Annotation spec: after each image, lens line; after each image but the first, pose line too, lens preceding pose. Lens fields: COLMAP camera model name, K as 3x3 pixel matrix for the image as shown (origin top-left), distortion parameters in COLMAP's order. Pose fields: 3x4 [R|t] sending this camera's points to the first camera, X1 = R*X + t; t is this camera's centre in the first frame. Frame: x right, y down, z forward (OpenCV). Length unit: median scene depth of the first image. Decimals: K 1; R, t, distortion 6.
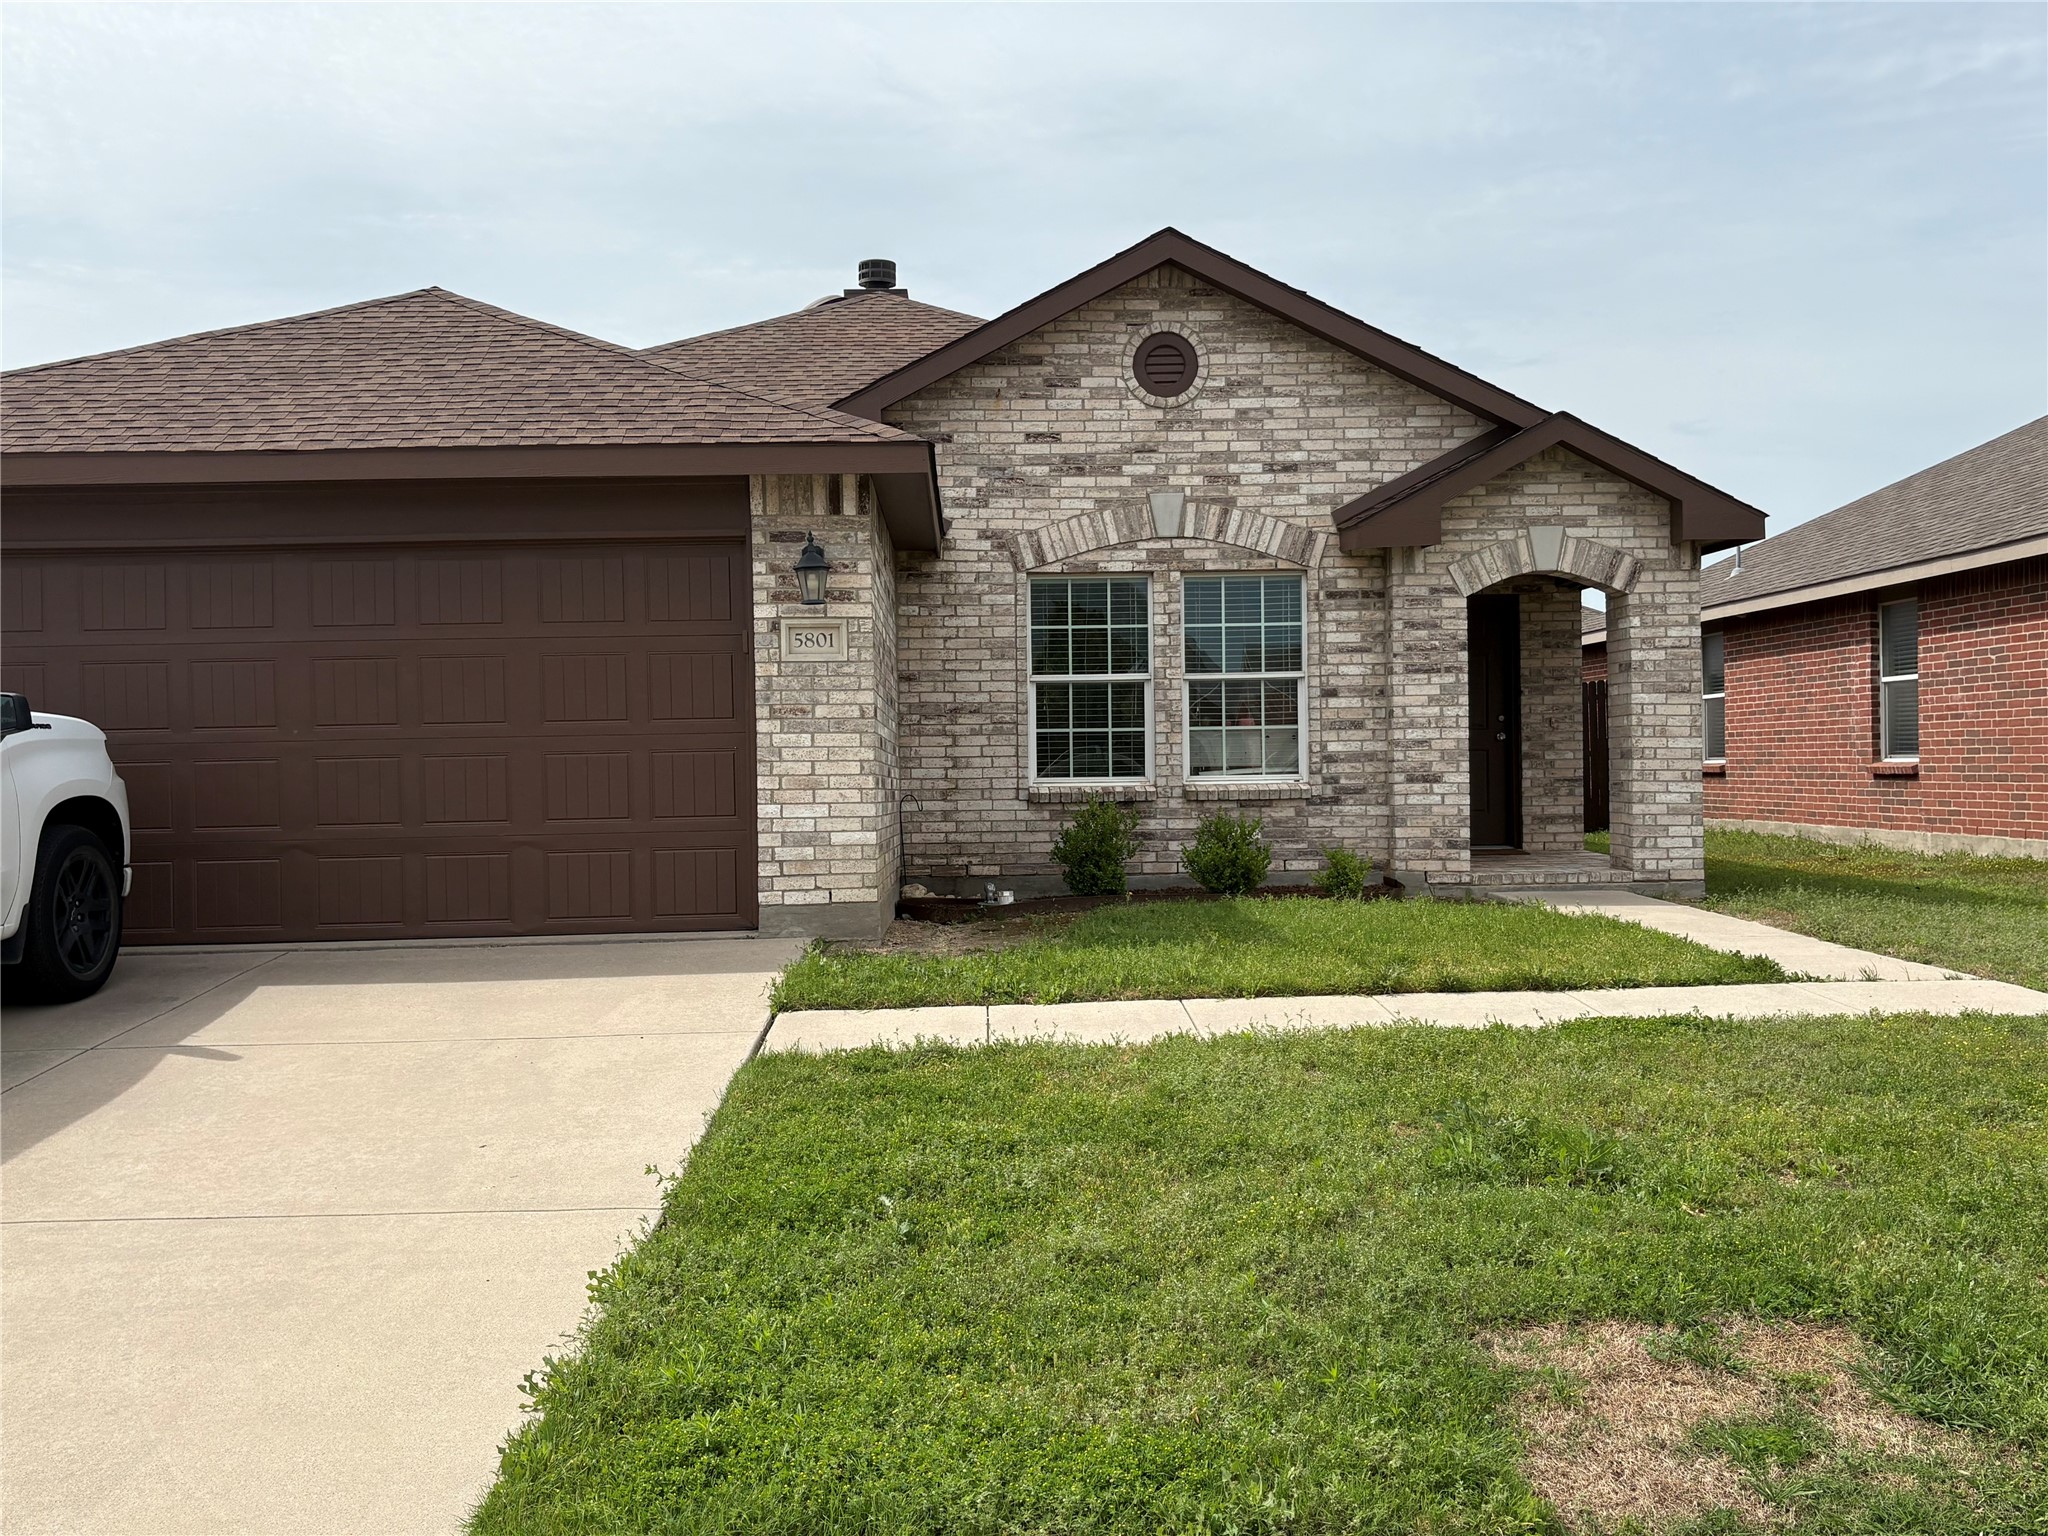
lens RADIAL K [[1926.3, 0, 1024.0], [0, 1926.3, 768.0], [0, 0, 1]] dist [0.243299, -0.937298]
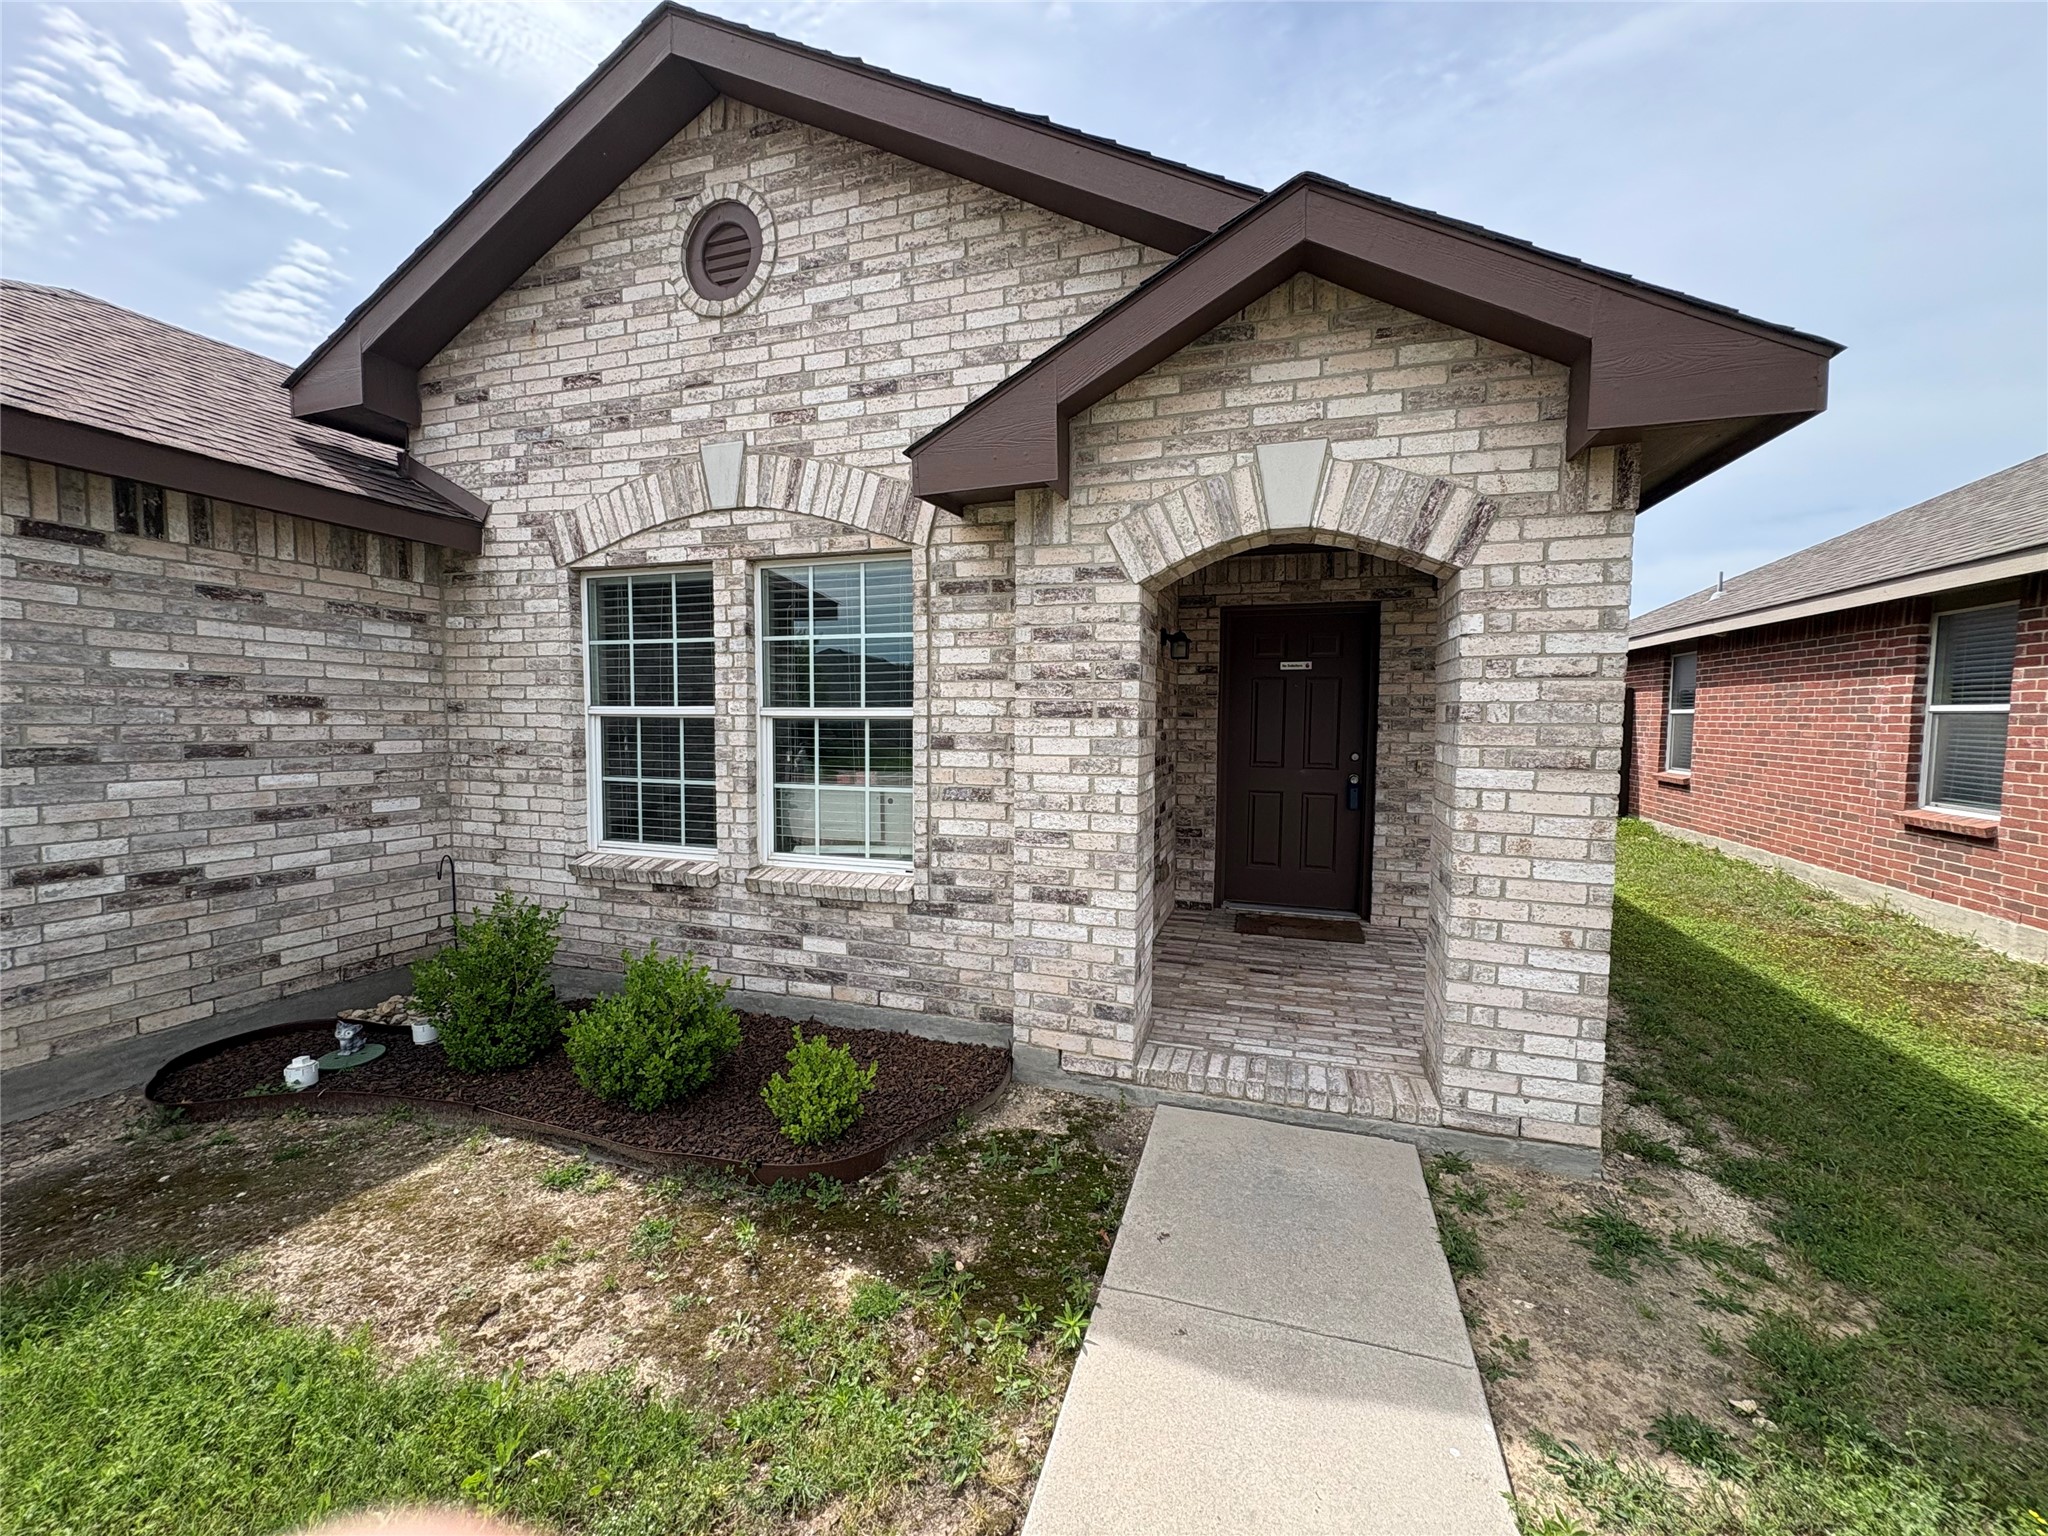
lens RADIAL K [[815.5, 0, 1023.7], [0, 815.5, 766.2], [0, 0, 1]] dist [0.002474, -0.002192]
pose [[0.940592, 0.042109, -0.336917, 0.275212], [-0.020334, 0.997485, 0.067900, -0.050292], [0.338929, -0.057015, 0.939083, 0.760351]]
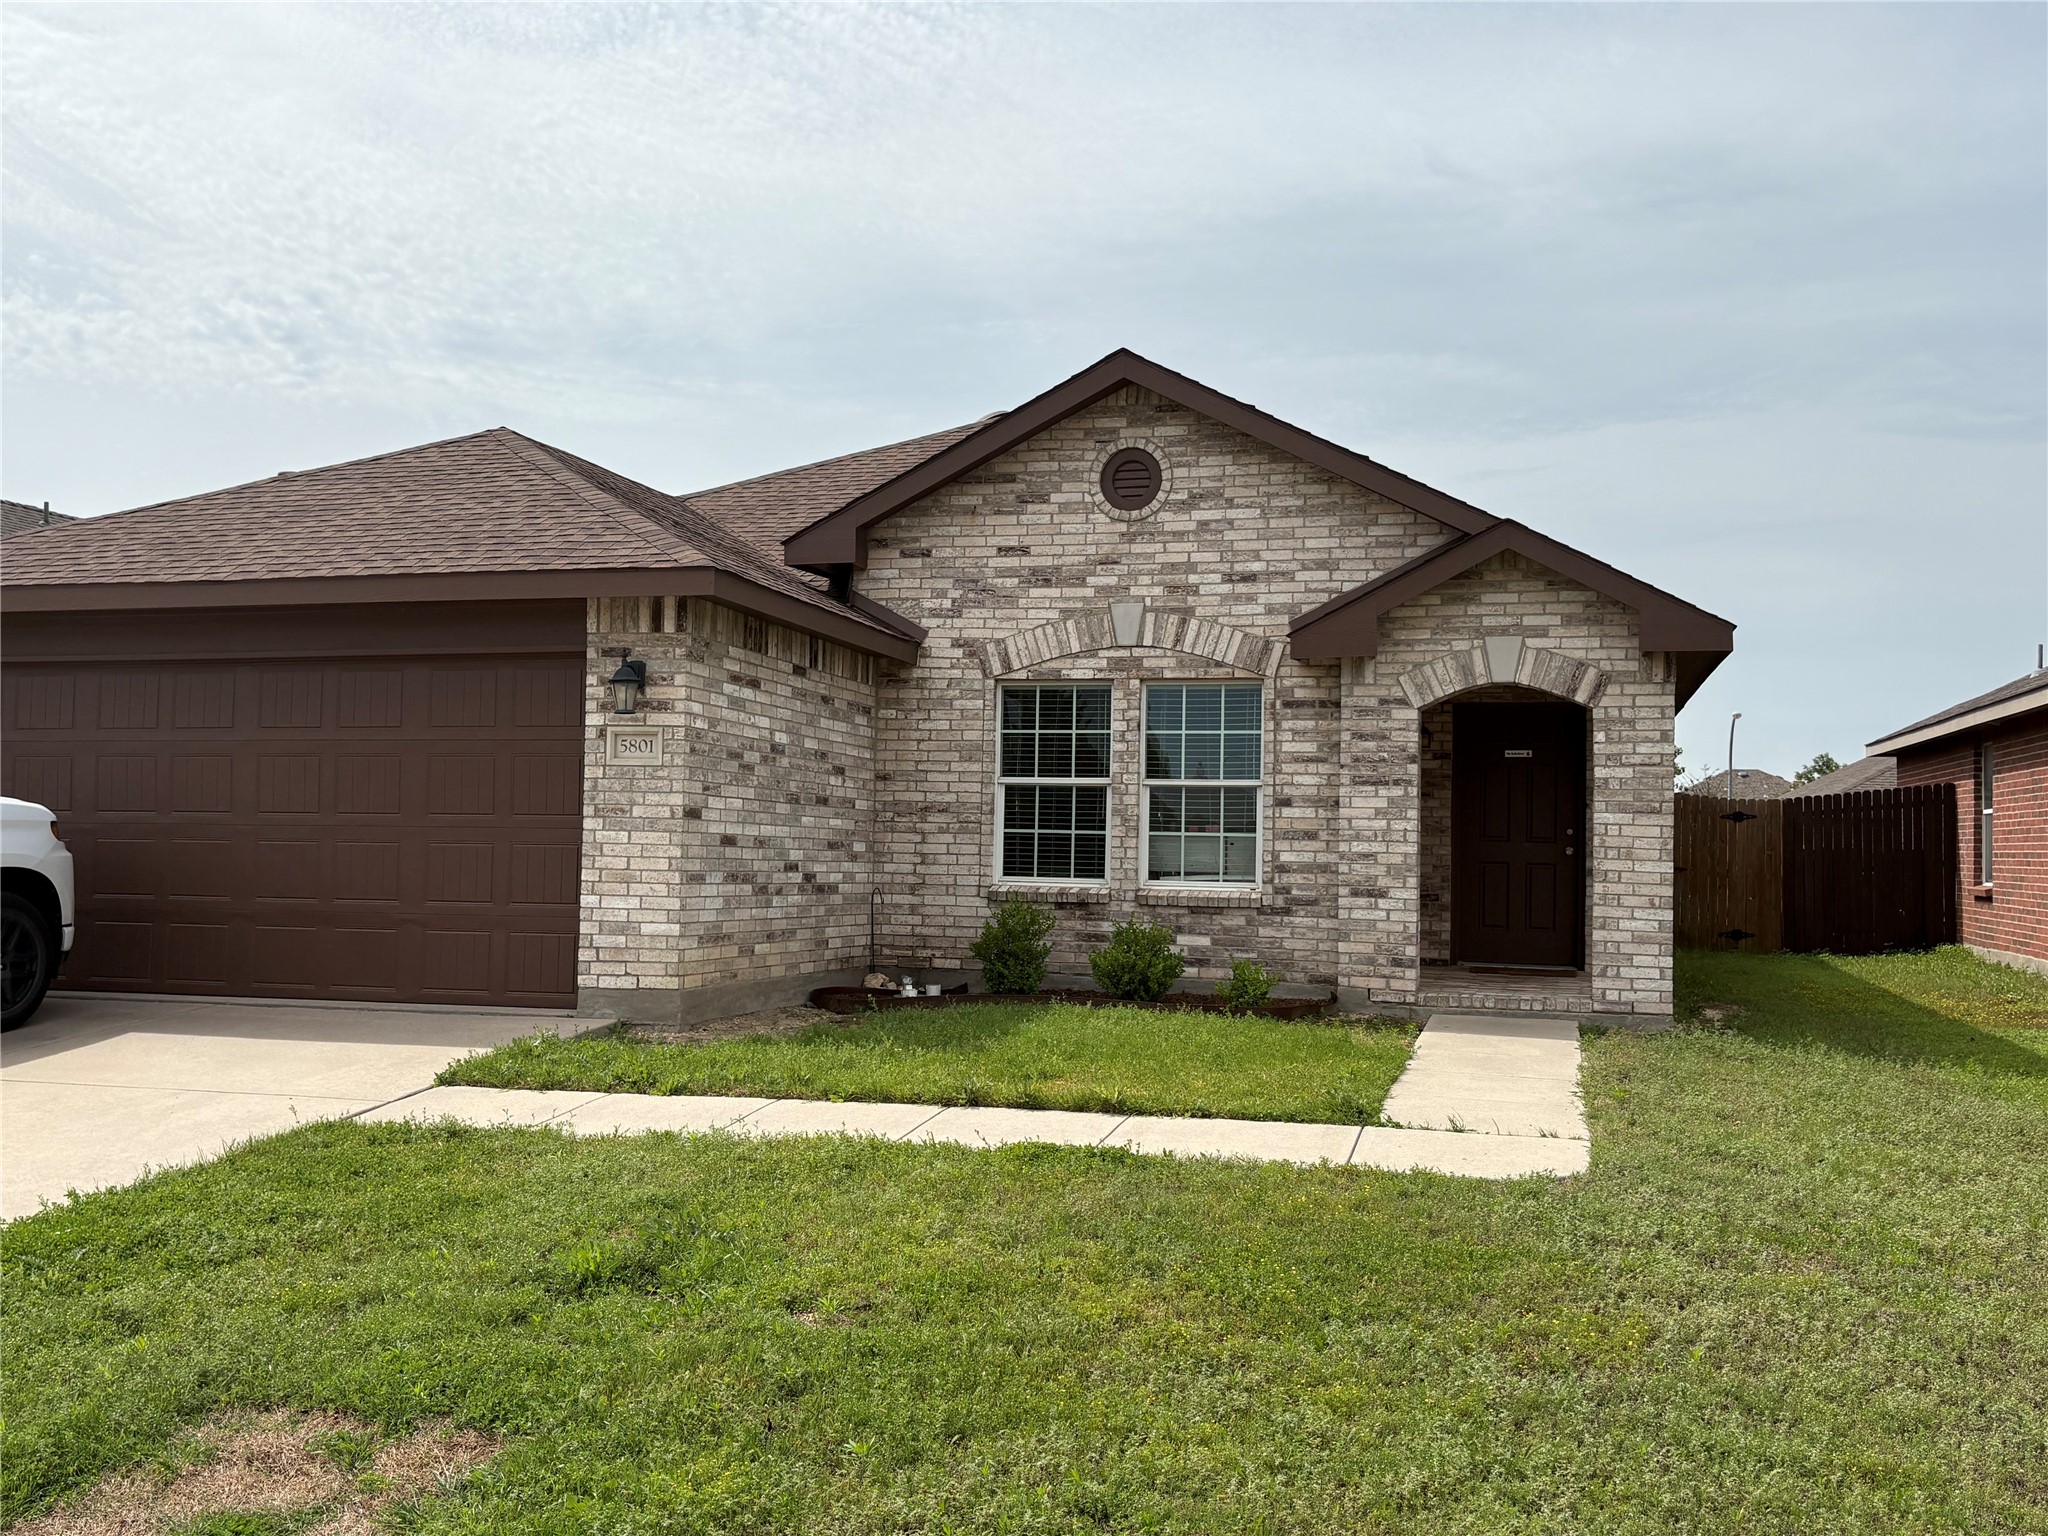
lens RADIAL K [[1905.7, 0, 1010.7], [0, 1905.7, 769.2], [0, 0, 1]] dist [0.244932, -0.934461]
pose [[0.953041, 0.021390, -0.302084, 0.322395], [-0.033347, 0.998849, -0.034481, -0.017310], [0.300999, 0.042935, 0.952658, 0.022184]]
